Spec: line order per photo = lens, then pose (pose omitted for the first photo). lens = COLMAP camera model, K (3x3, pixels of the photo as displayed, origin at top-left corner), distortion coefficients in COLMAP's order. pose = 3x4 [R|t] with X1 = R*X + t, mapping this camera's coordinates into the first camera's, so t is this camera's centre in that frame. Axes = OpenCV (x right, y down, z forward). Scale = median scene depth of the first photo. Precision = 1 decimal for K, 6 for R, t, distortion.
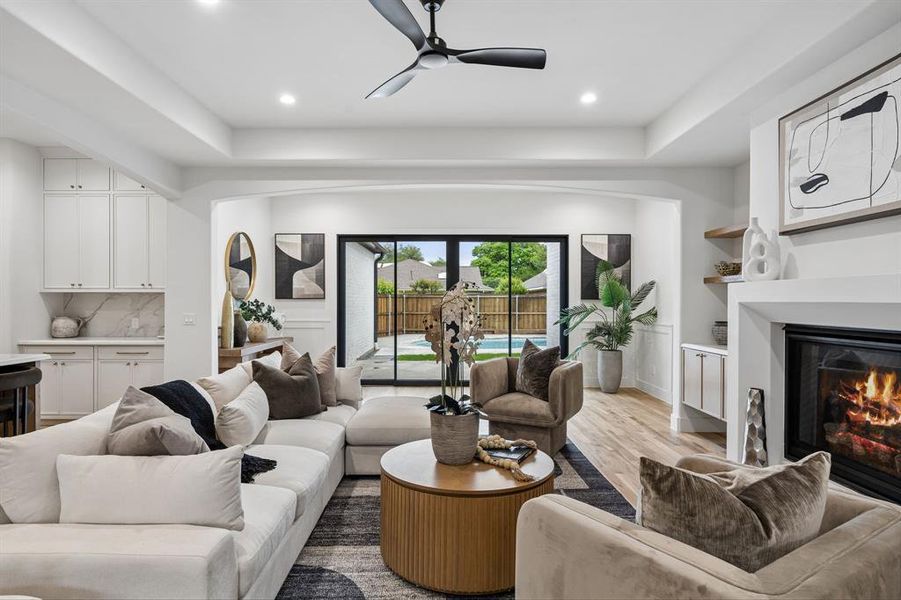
lens RADIAL K [[517.9, 0, 446.9], [0, 517.9, 303.3], [0, 0, 1]] dist [0.007200, 0.003587]
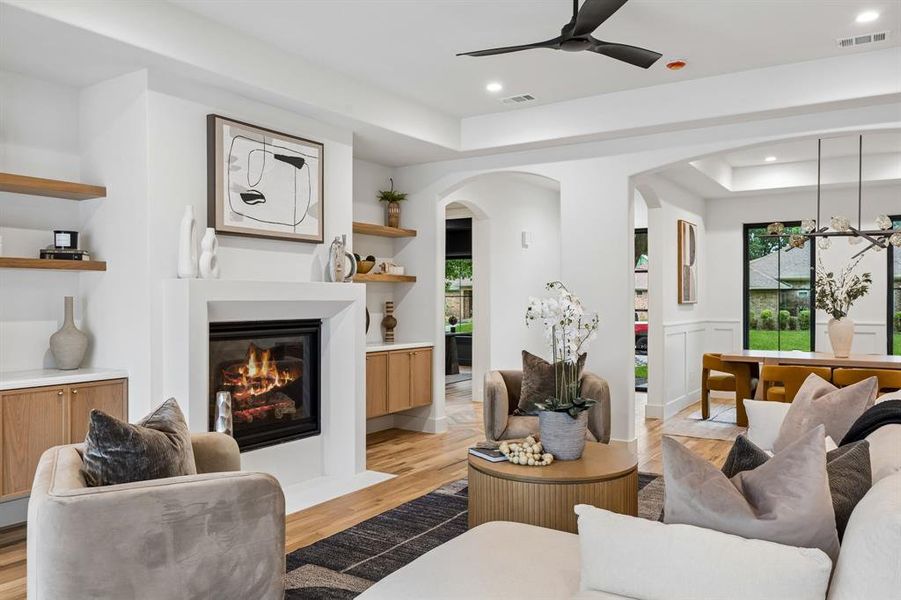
lens RADIAL K [[692.3, 0, 452.0], [0, 692.3, 298.7], [0, 0, 1]] dist [-0.006714, 0.003756]
pose [[-0.842429, 0.000145, 0.538808, -0.495772], [0.002405, 0.999991, 0.003491, -0.012024], [-0.538802, 0.004237, -0.842422, 2.100937]]
